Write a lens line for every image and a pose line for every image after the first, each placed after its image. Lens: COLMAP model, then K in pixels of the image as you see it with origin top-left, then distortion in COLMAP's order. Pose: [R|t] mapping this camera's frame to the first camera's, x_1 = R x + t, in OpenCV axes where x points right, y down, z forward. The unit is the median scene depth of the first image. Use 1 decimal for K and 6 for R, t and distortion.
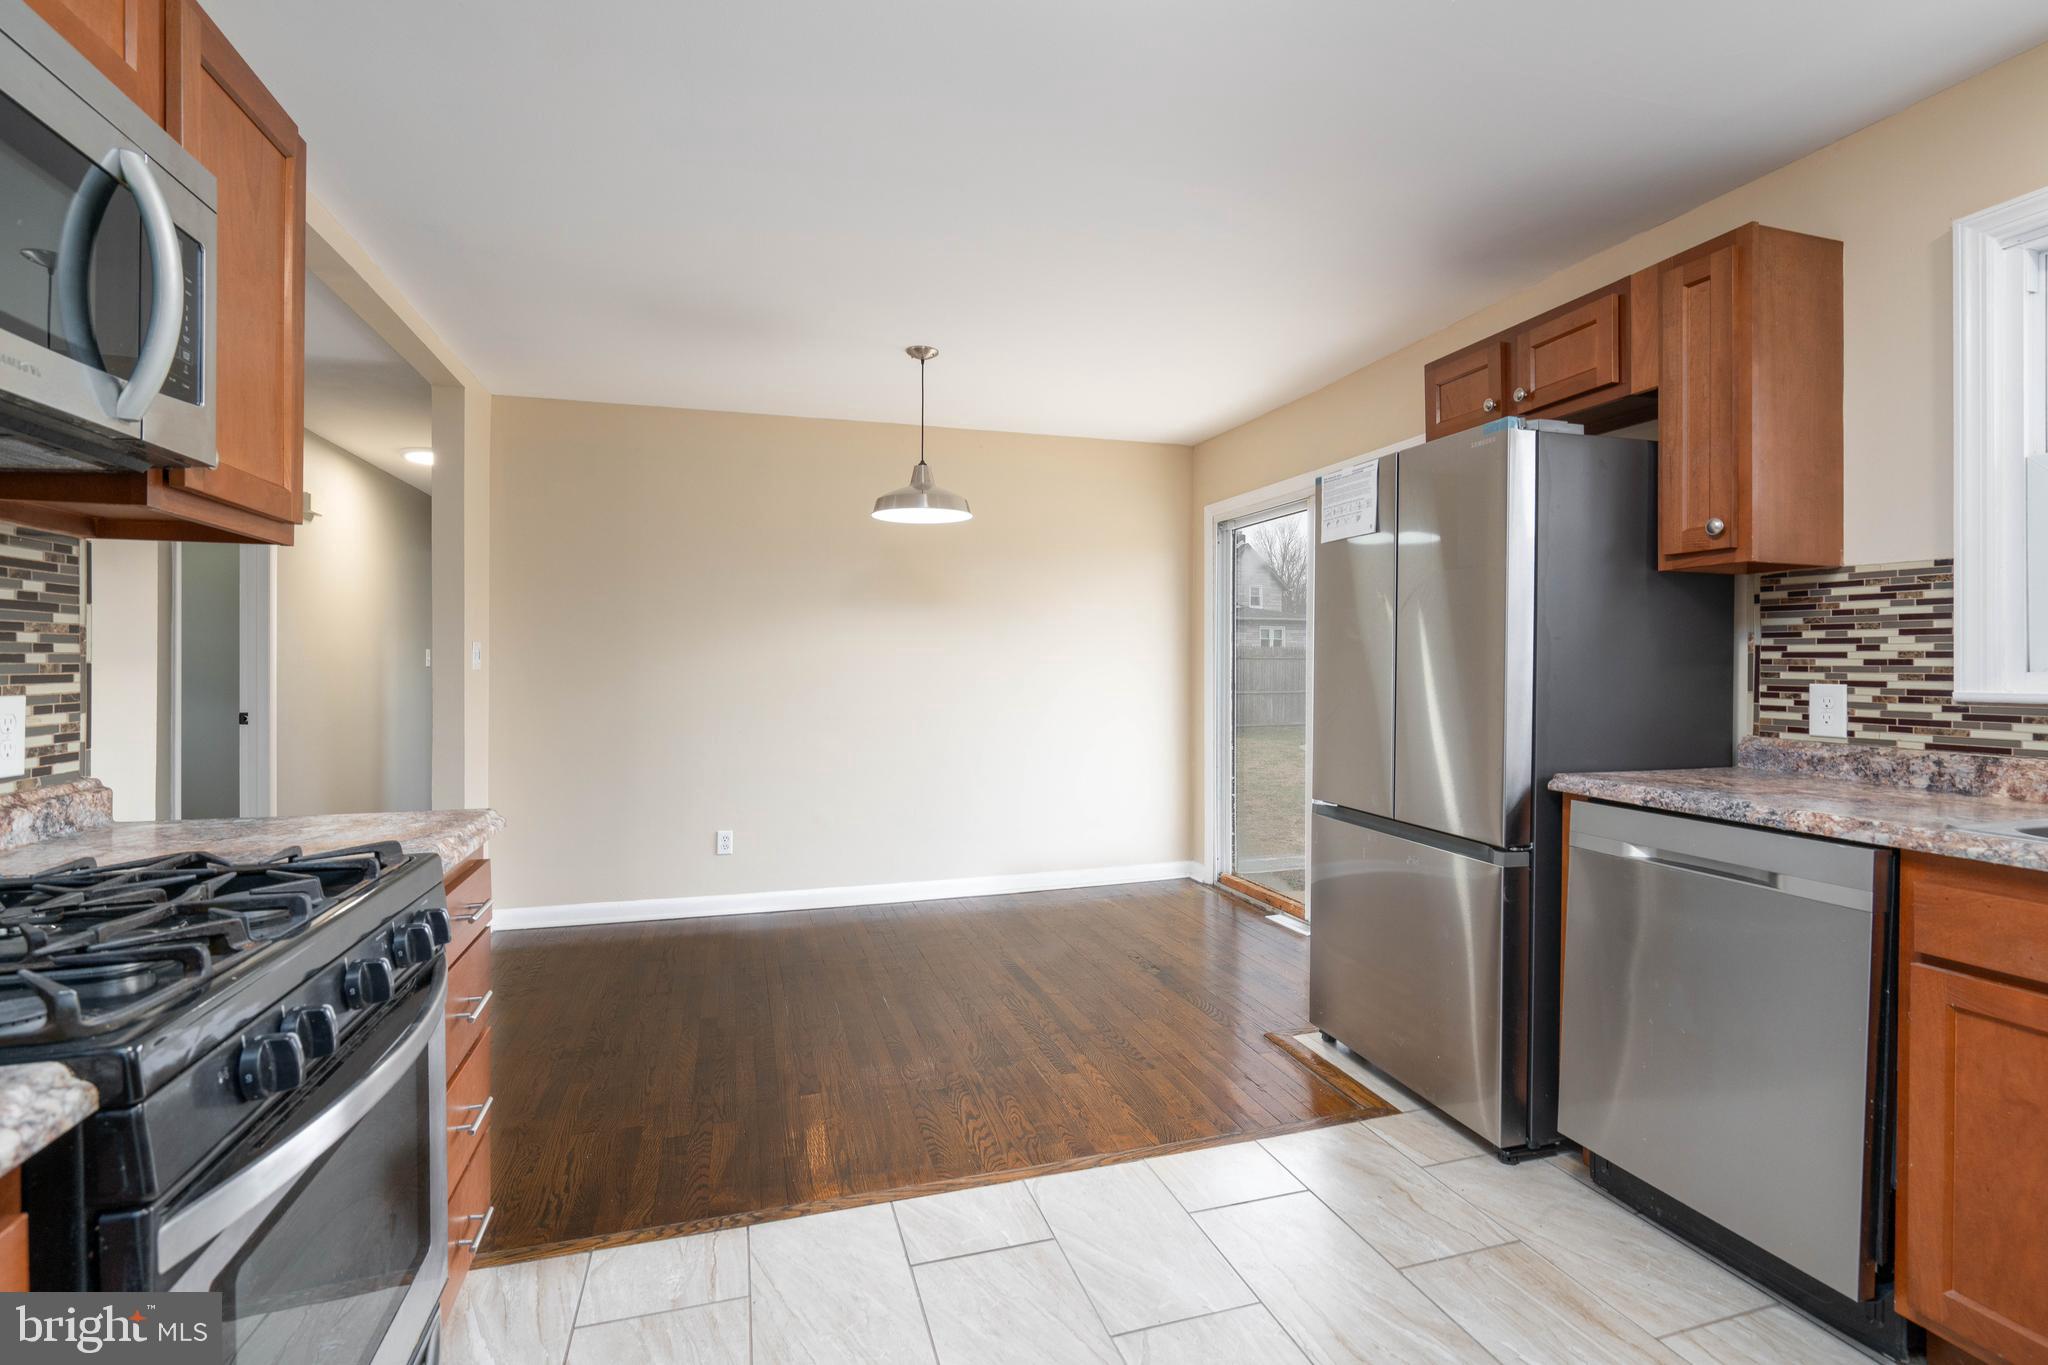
lens RADIAL K [[947.3, 0, 1025.5], [0, 947.3, 676.0], [0, 0, 1]] dist [-0.000918, 0.000336]
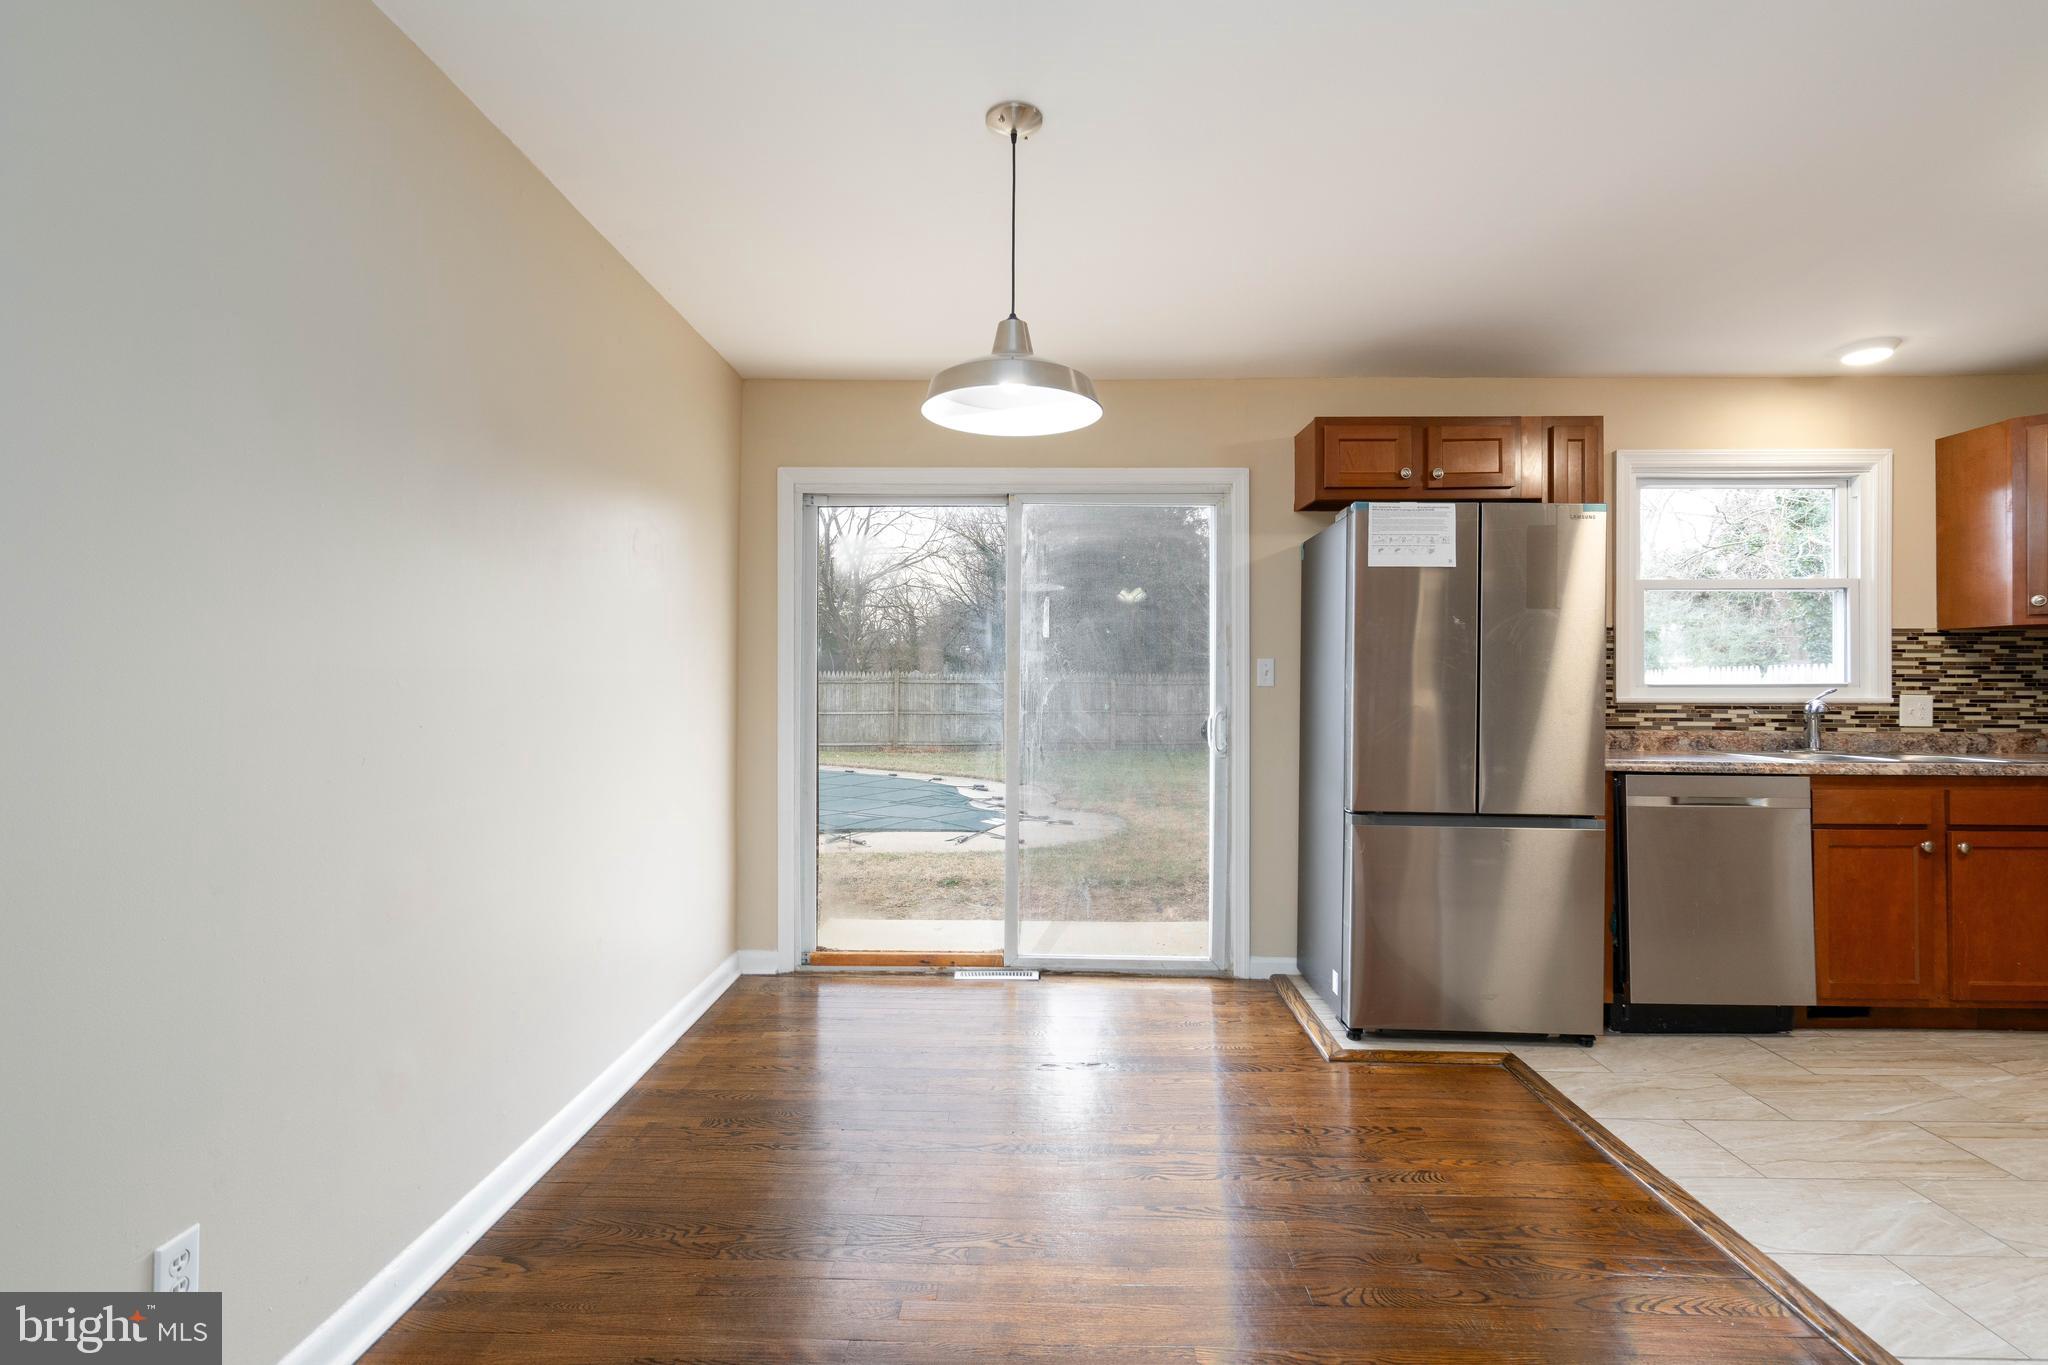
lens RADIAL K [[937.3, 0, 1017.9], [0, 937.3, 693.3], [0, 0, 1]] dist [0.001010, -0.000035]
pose [[0.317132, -0.008715, 0.948341, -1.478297], [0.006376, 0.999955, 0.007057, -0.016745], [-0.948360, 0.003808, 0.317173, 1.921983]]
